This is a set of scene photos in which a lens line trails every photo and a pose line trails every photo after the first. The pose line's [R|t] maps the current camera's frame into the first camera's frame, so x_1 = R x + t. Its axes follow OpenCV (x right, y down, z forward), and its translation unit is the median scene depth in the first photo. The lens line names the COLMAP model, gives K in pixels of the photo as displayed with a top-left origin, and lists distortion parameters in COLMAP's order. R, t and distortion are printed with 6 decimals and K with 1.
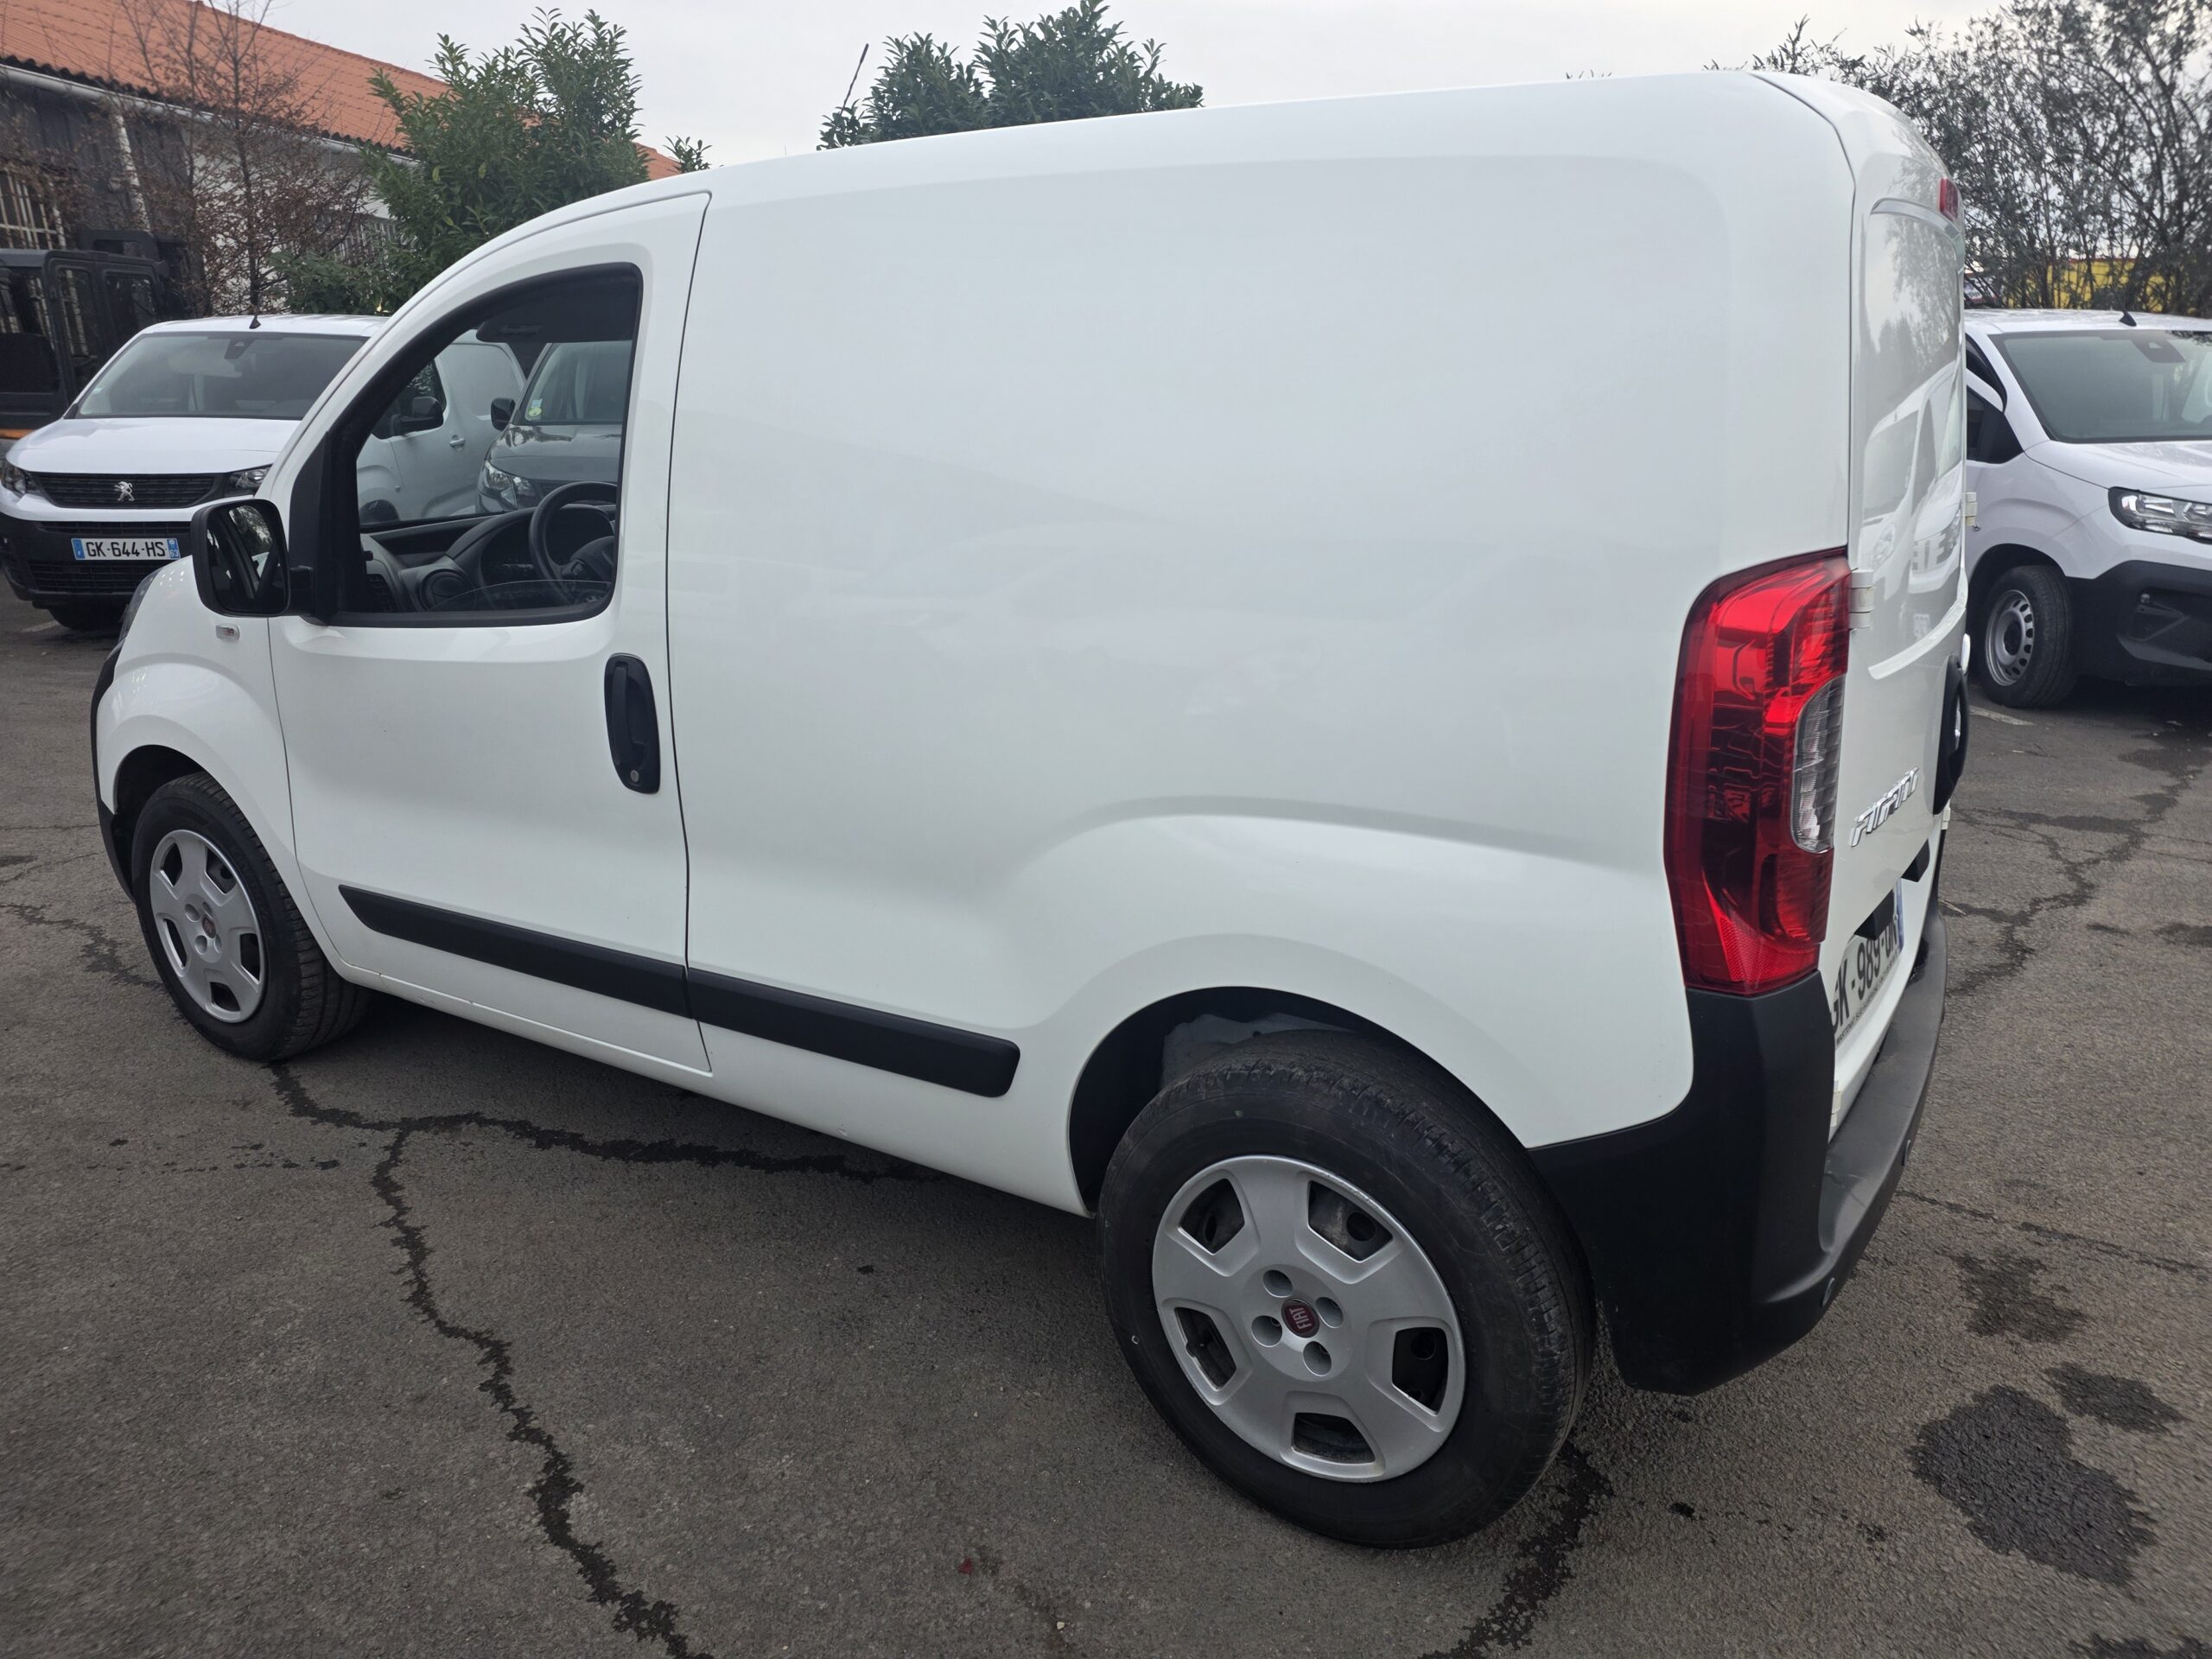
lens RADIAL K [[1471.9, 0, 1123.5], [0, 1471.9, 814.8], [0, 0, 1]] dist [0.057717, -0.028757]
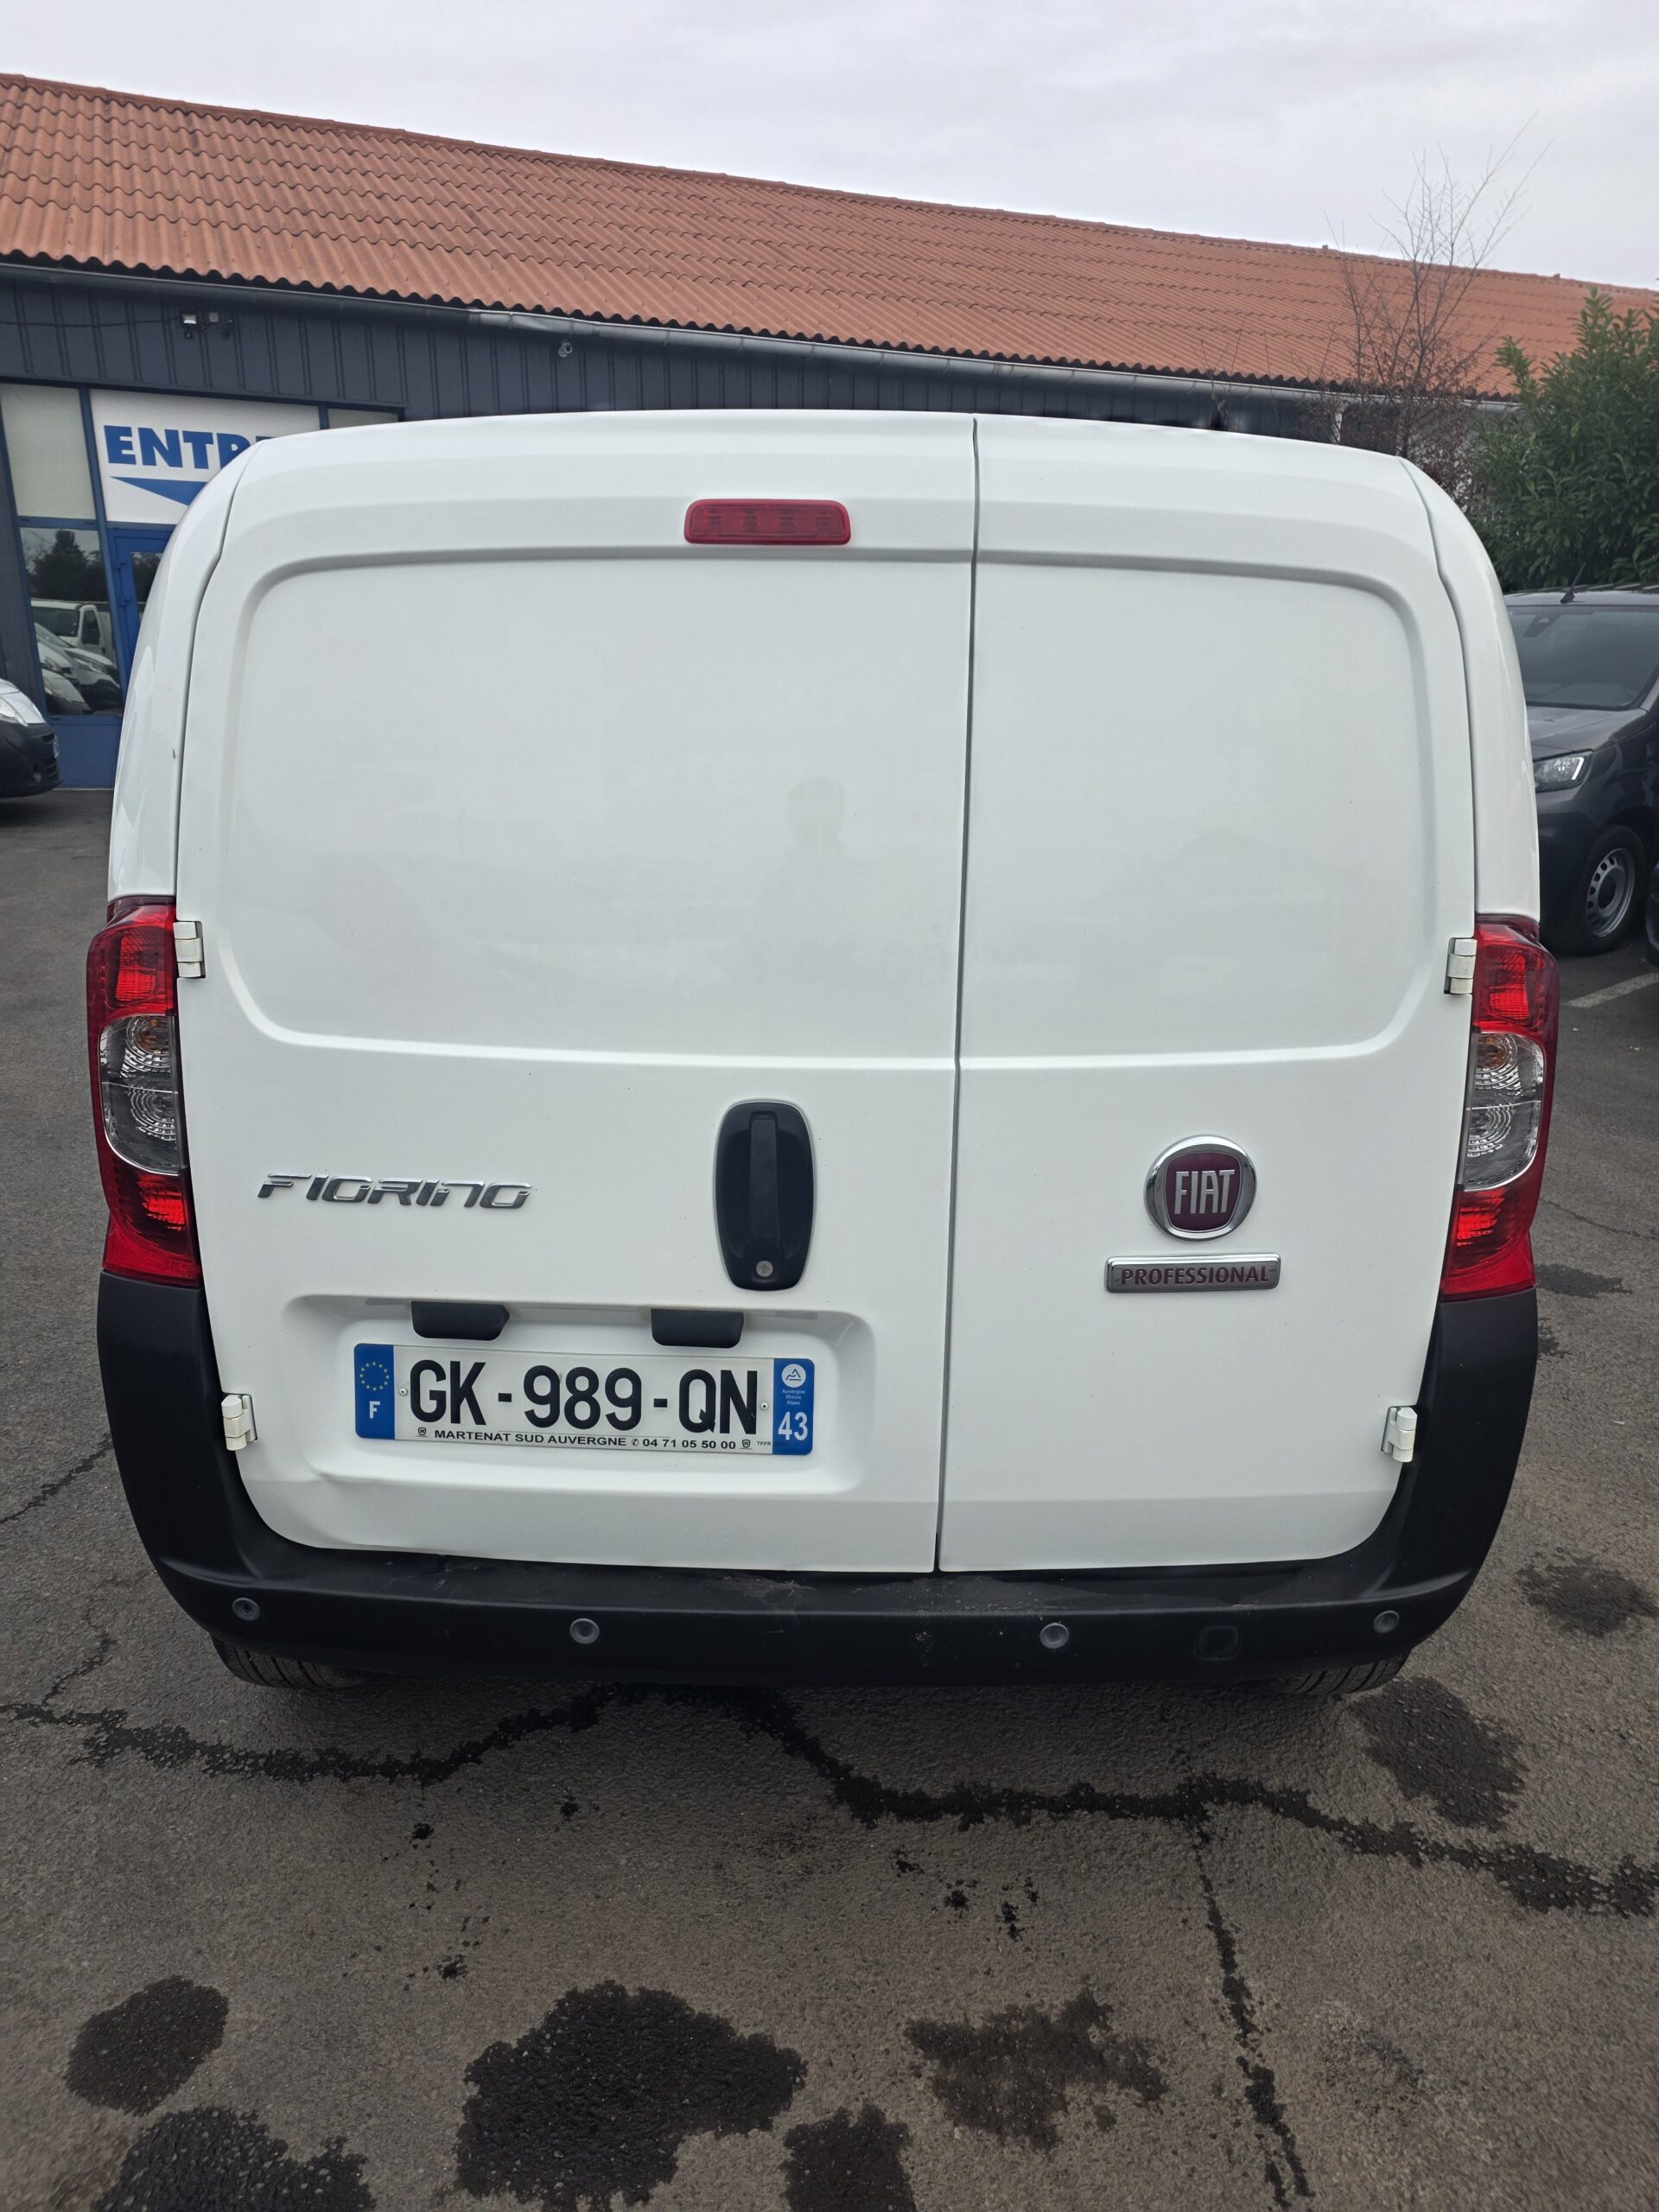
lens RADIAL K [[1471.9, 0, 816.0], [0, 1471.9, 1100.2], [0, 0, 1]] dist [0.057717, -0.028757]
pose [[0.541307, 0.261652, -0.799077, 1.053045], [-0.244569, 0.958255, 0.148099, -0.206678], [0.804470, 0.115263, 0.582703, 0.486997]]
